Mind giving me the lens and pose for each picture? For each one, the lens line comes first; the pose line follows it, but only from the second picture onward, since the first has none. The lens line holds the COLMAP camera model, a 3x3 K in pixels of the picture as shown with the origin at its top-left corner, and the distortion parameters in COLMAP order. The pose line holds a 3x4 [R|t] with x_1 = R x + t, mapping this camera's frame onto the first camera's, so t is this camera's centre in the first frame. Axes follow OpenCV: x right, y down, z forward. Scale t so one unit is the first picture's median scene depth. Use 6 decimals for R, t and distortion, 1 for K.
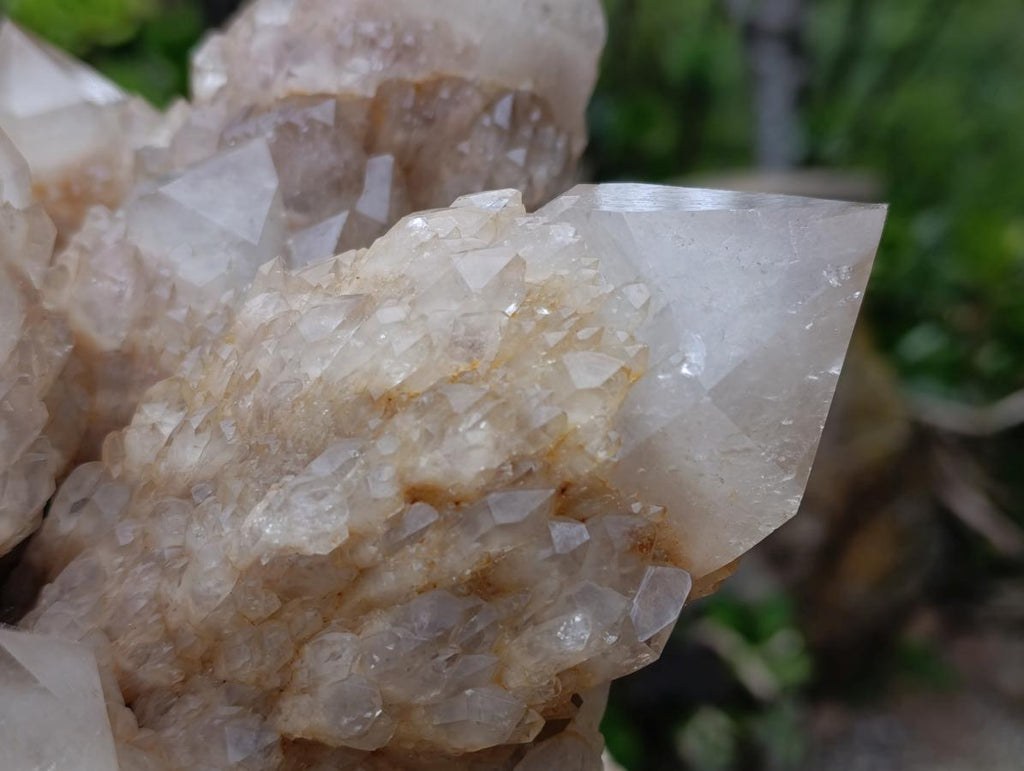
lens RADIAL K [[1489.7, 0, 512.0], [0, 1489.7, 385.5], [0, 0, 1]] dist [0.213136, -0.973559]
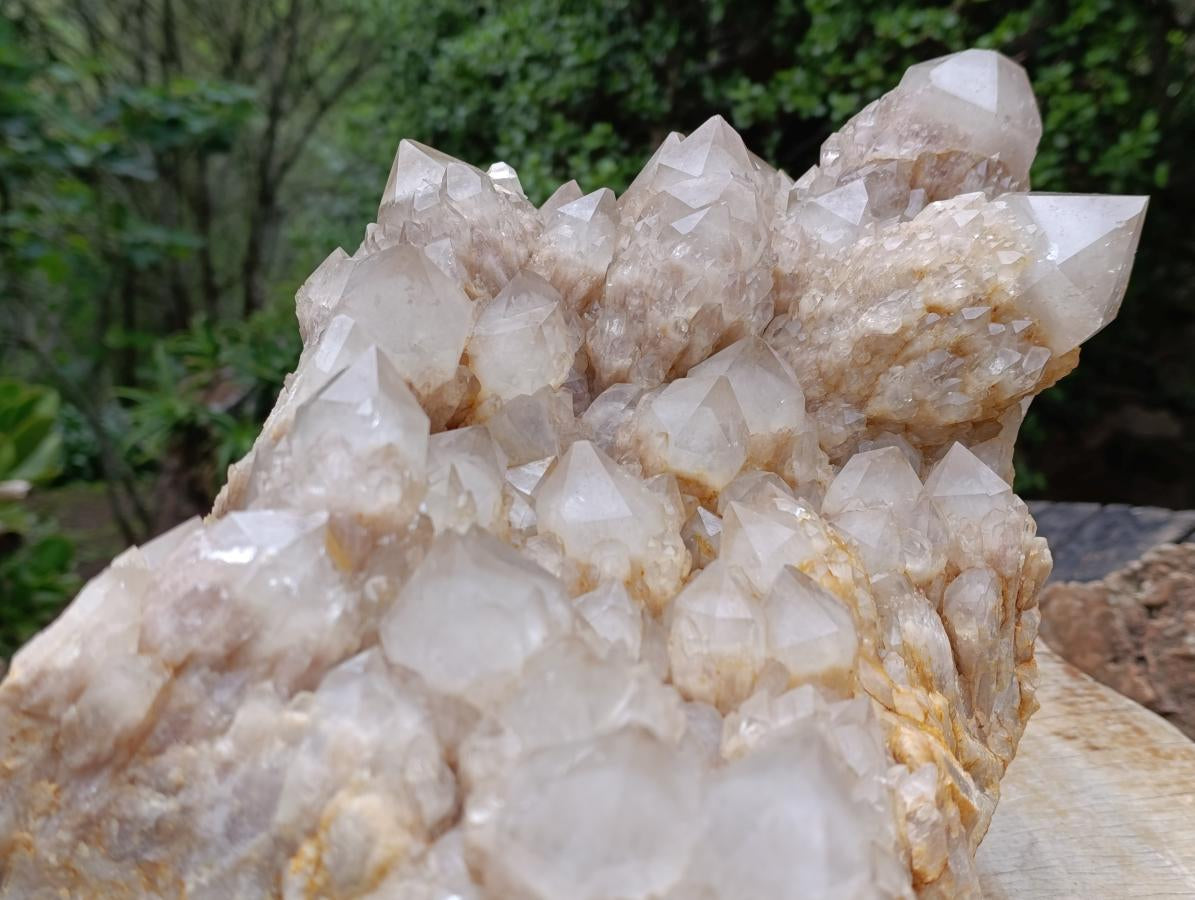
lens RADIAL K [[1738.5, 0, 597.5], [0, 1738.5, 450.0], [0, 0, 1]] dist [0.213136, -0.973559]
pose [[0.970264, 0.040865, -0.238575, 0.092353], [-0.060844, 0.995174, -0.076985, 0.525252], [0.234278, 0.089212, 0.968068, -1.760594]]
